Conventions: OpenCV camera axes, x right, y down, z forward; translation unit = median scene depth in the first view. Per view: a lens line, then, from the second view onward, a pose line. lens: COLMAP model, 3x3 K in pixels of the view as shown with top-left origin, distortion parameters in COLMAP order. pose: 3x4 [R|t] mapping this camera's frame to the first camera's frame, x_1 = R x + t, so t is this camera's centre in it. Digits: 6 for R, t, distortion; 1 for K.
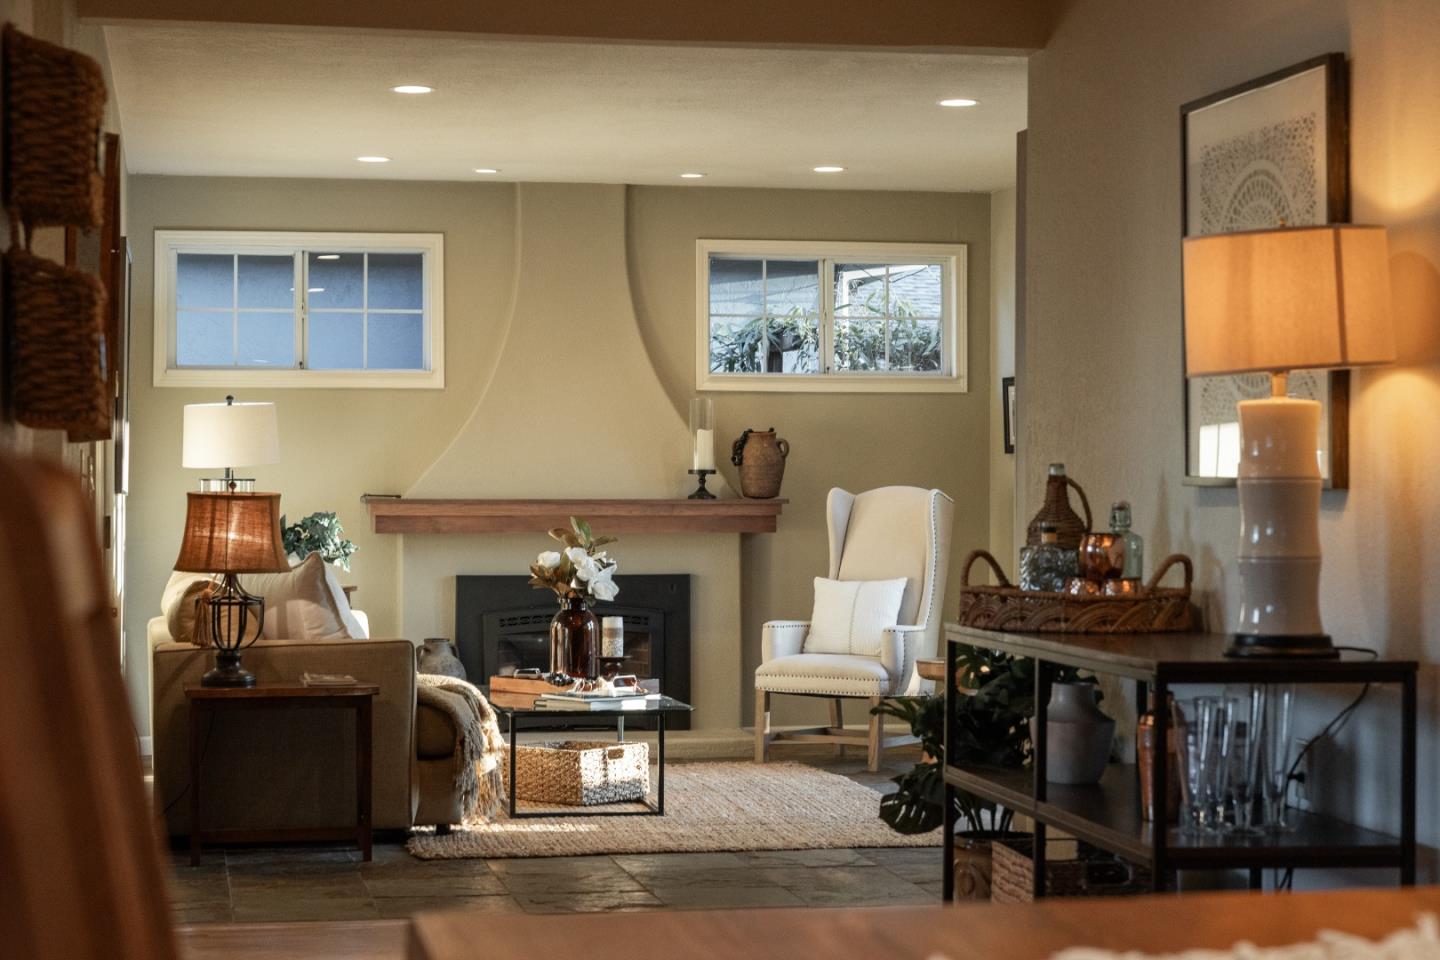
lens RADIAL K [[2826.4, 0, 711.9], [0, 2826.4, 483.4], [0, 0, 1]] dist [0.161187, 0.000000]
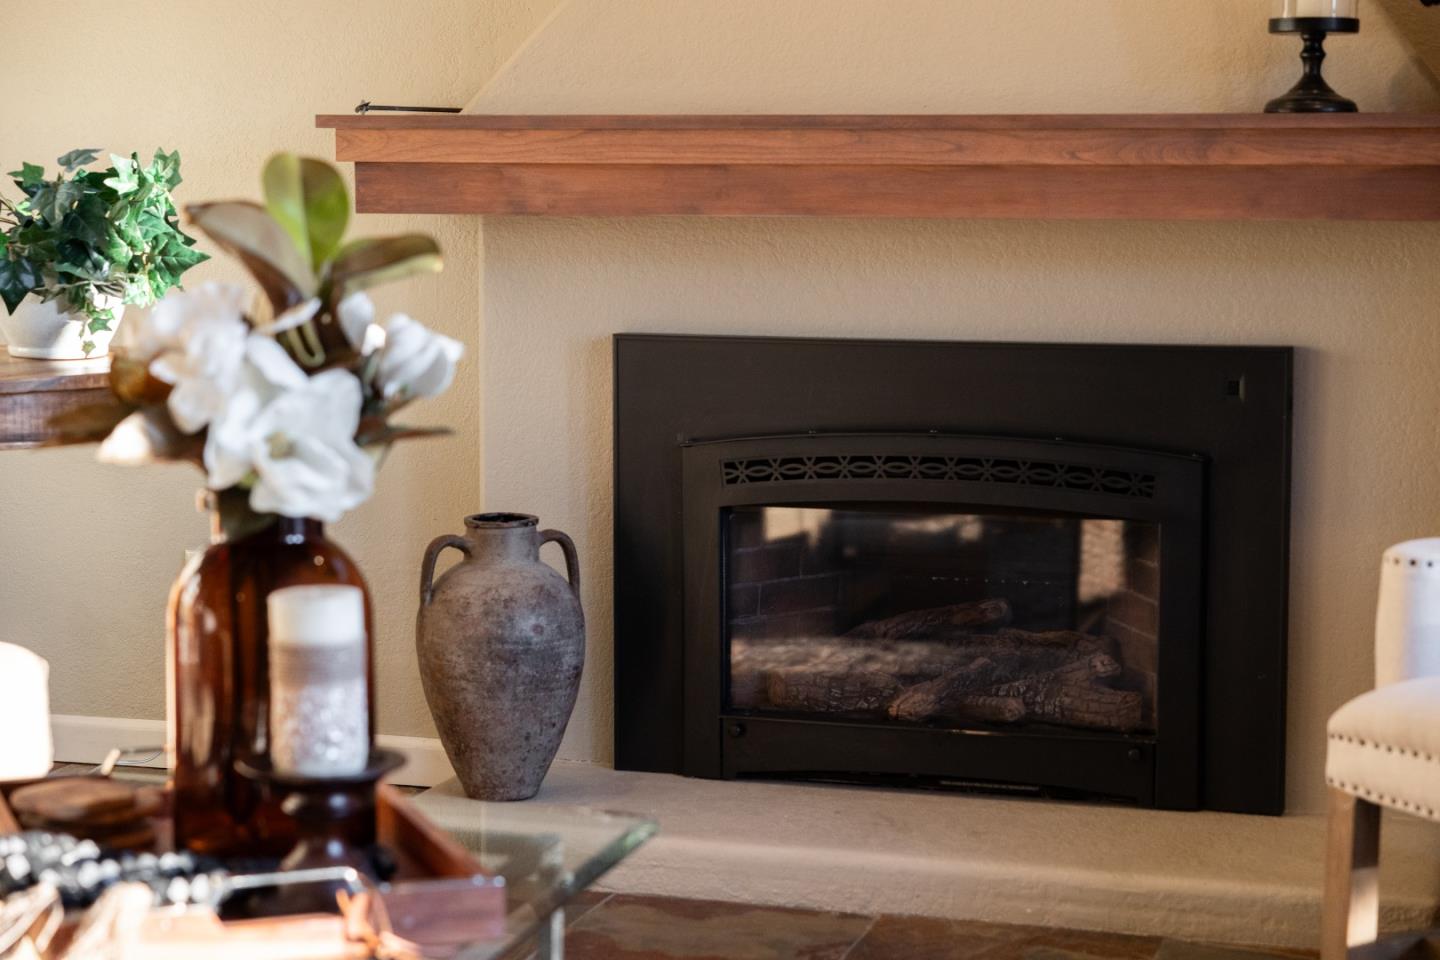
lens RADIAL K [[2826.4, 0, 726.3], [0, 2826.4, 474.3], [0, 0, 1]] dist [0.161187, 0.000000]
pose [[0.897572, 0.052347, -0.437750, 0.079964], [-0.003246, 0.993684, 0.112170, 0.010124], [0.440856, -0.099260, 0.892072, 0.688968]]
